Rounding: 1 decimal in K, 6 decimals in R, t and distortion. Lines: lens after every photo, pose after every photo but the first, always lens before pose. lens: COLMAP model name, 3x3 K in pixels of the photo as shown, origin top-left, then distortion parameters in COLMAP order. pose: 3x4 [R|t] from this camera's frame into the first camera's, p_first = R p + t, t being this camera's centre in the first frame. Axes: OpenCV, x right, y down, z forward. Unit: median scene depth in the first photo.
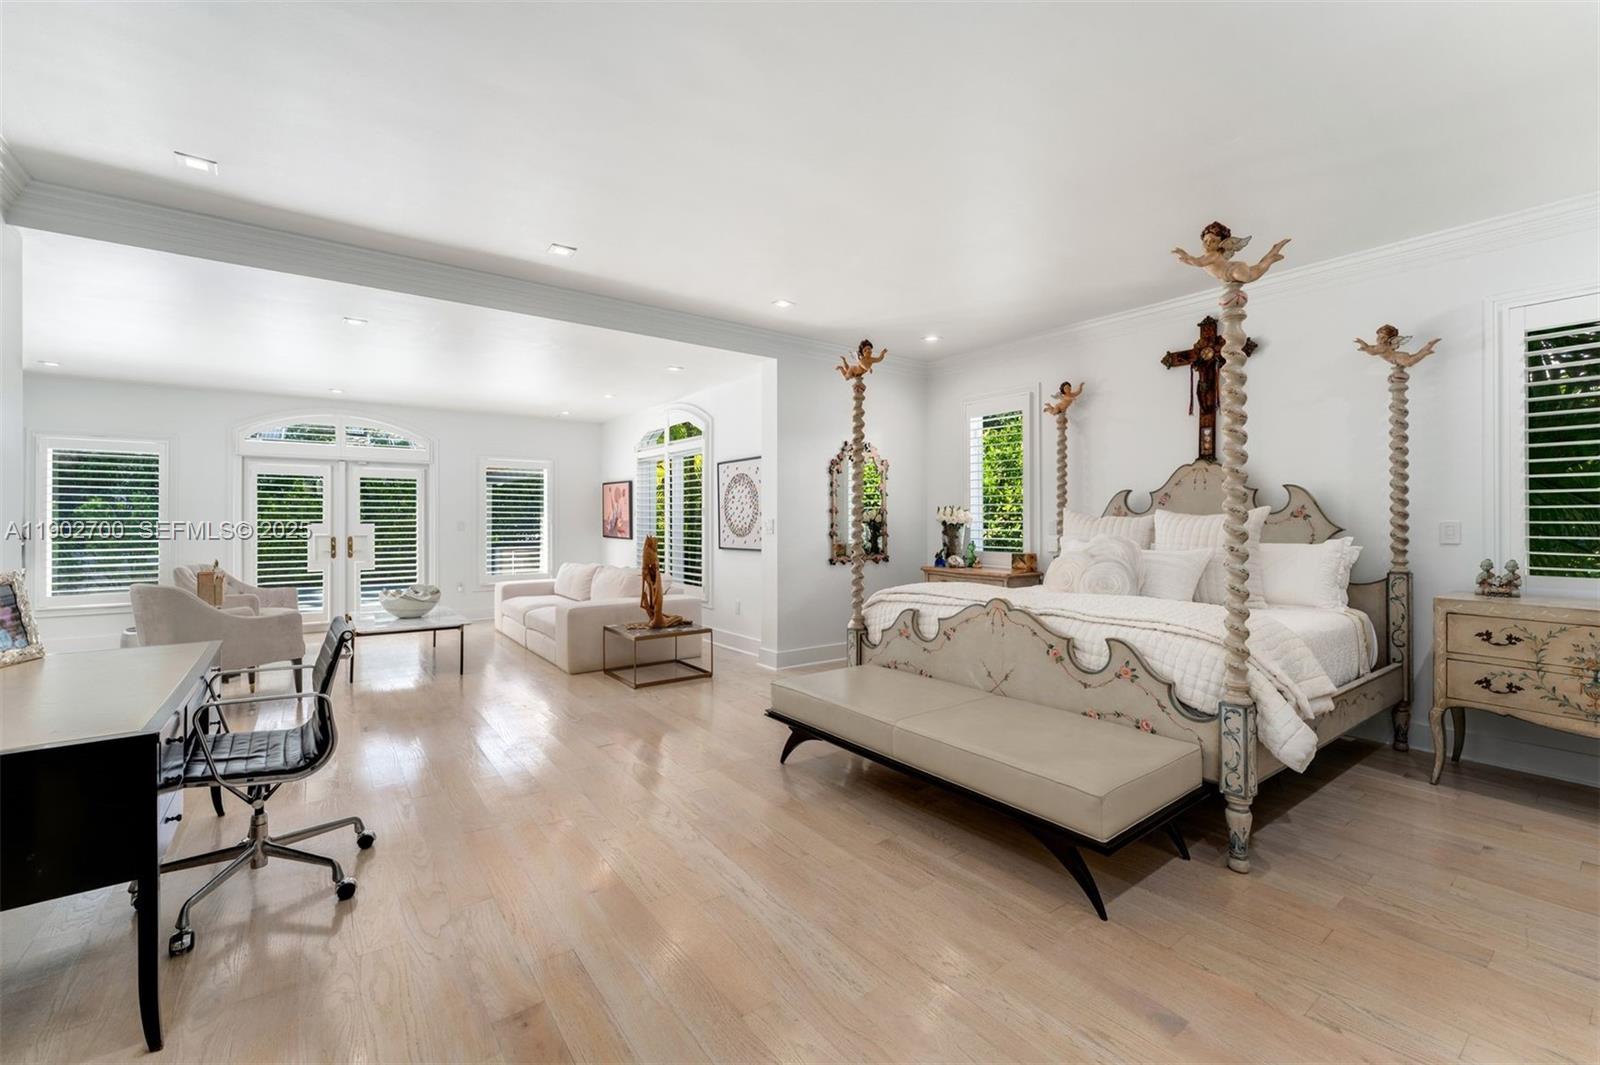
lens RADIAL K [[670.3, 0, 795.9], [0, 670.3, 526.8], [0, 0, 1]] dist [-0.001062, -0.000537]
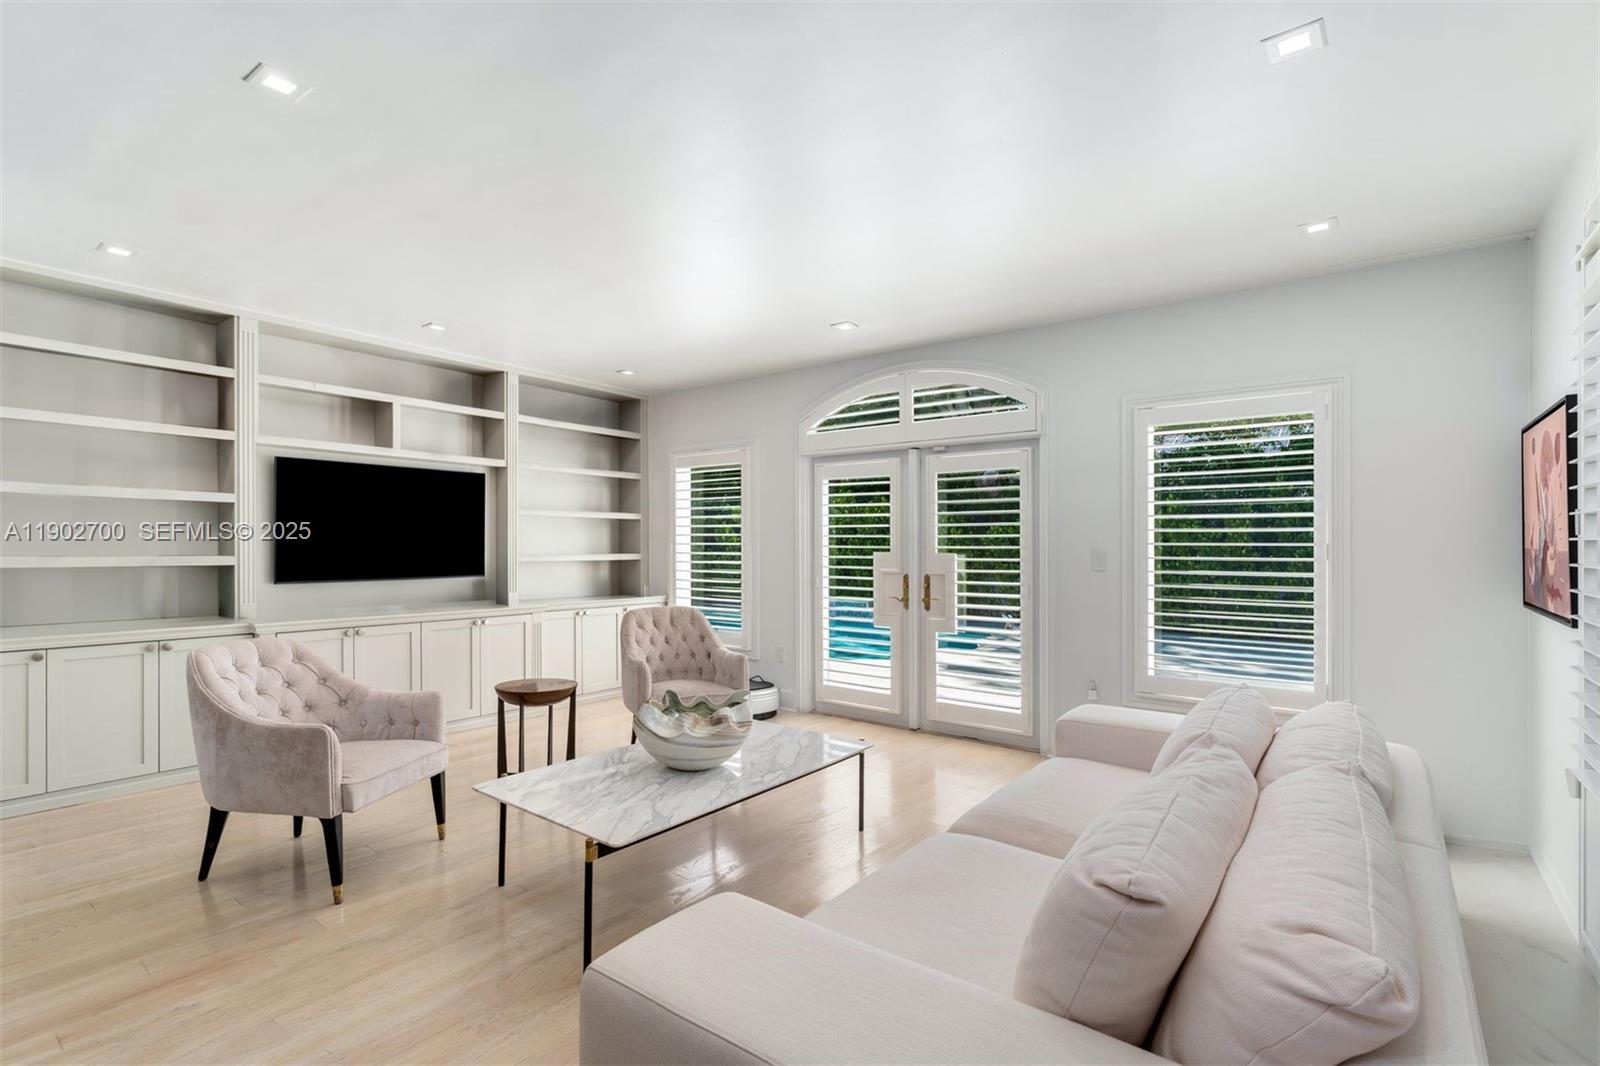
lens RADIAL K [[707.7, 0, 800.0], [0, 707.7, 533.0], [0, 0, 1]] dist [-0.000130, -0.000041]
pose [[0.257904, -0.002582, -0.966167, -0.083987], [-0.021215, 0.999740, -0.008335, -0.015147], [0.965938, 0.022647, 0.257782, 0.740470]]
